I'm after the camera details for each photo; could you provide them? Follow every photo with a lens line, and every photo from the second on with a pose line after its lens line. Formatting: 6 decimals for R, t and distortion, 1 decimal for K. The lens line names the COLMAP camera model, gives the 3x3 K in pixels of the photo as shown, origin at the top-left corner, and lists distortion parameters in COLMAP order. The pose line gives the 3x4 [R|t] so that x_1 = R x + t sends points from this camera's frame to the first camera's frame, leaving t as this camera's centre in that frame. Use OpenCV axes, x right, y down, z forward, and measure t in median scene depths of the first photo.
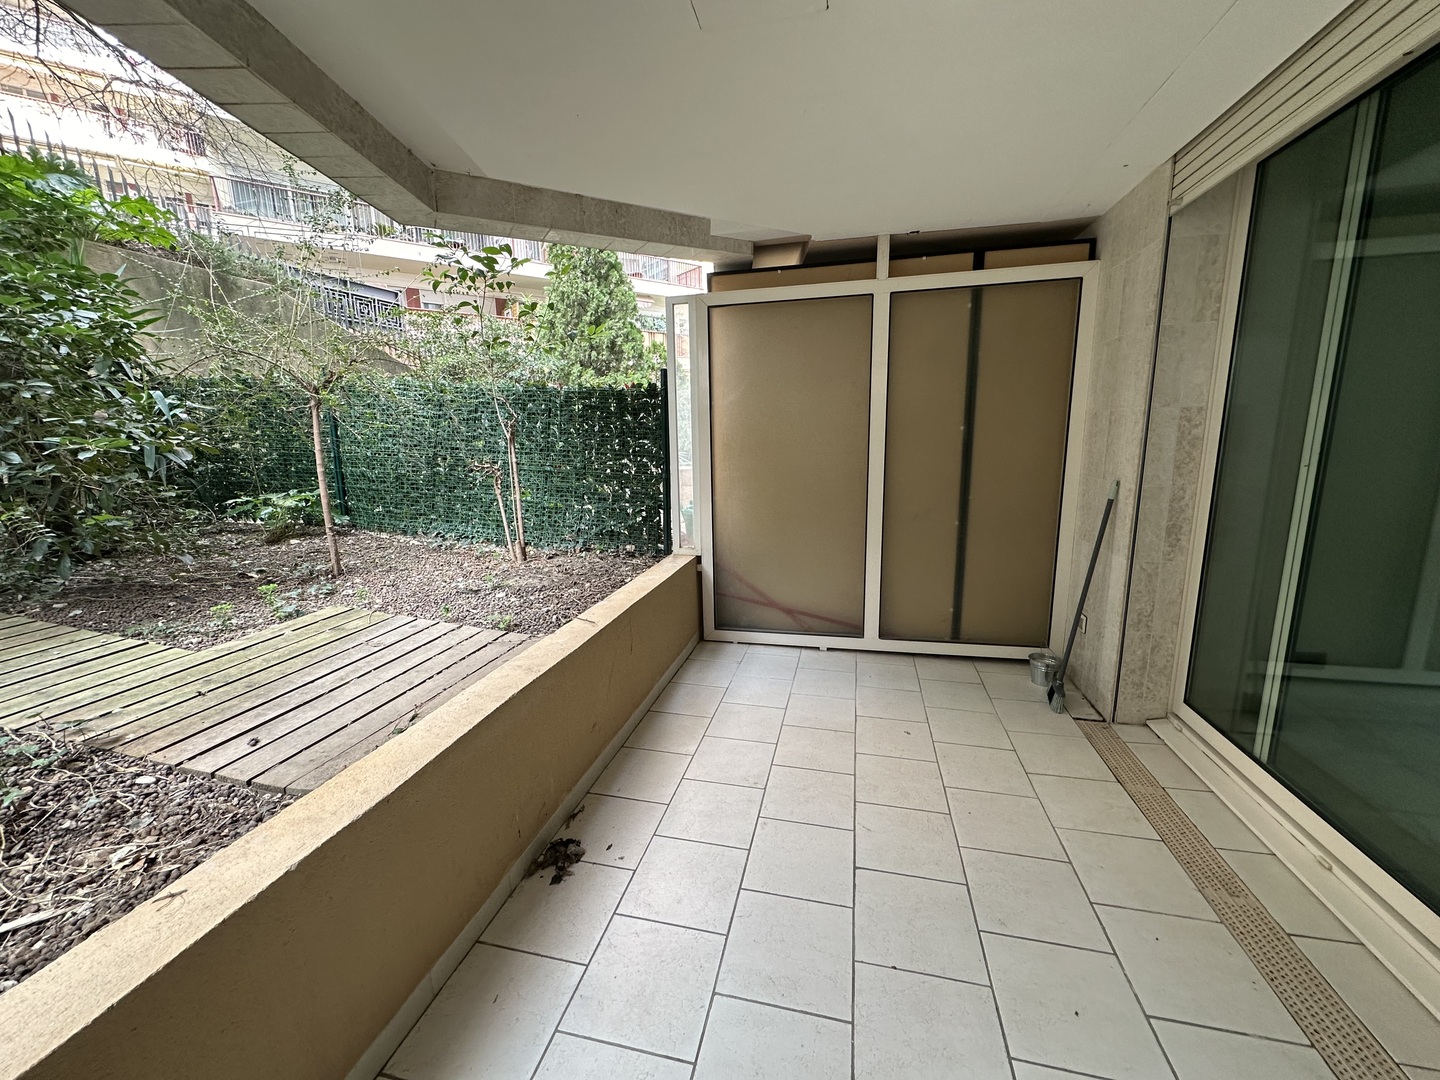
lens RADIAL K [[576.1, 0, 719.2], [0, 576.1, 536.5], [0, 0, 1]] dist [-0.002628, 0.000399]
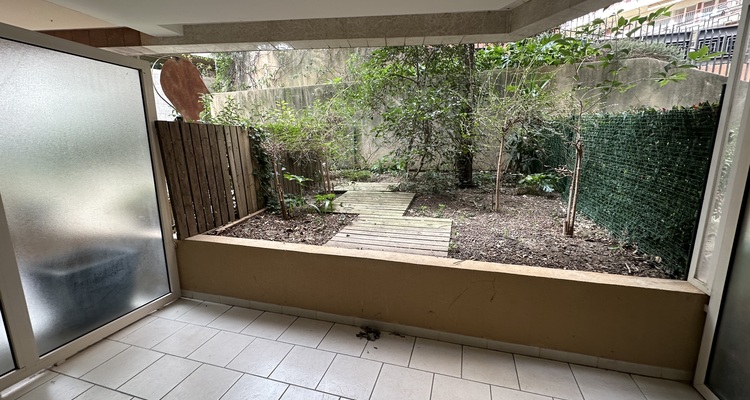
lens RADIAL K [[295.6, 0, 376.6], [0, 295.6, 199.8], [0, 0, 1]] dist [-0.001488, -0.000064]
pose [[-0.060900, 0.196699, -0.978571, 0.675066], [-0.165296, 0.964866, 0.204232, -0.192771], [0.984362, 0.174191, -0.026247, 0.808165]]
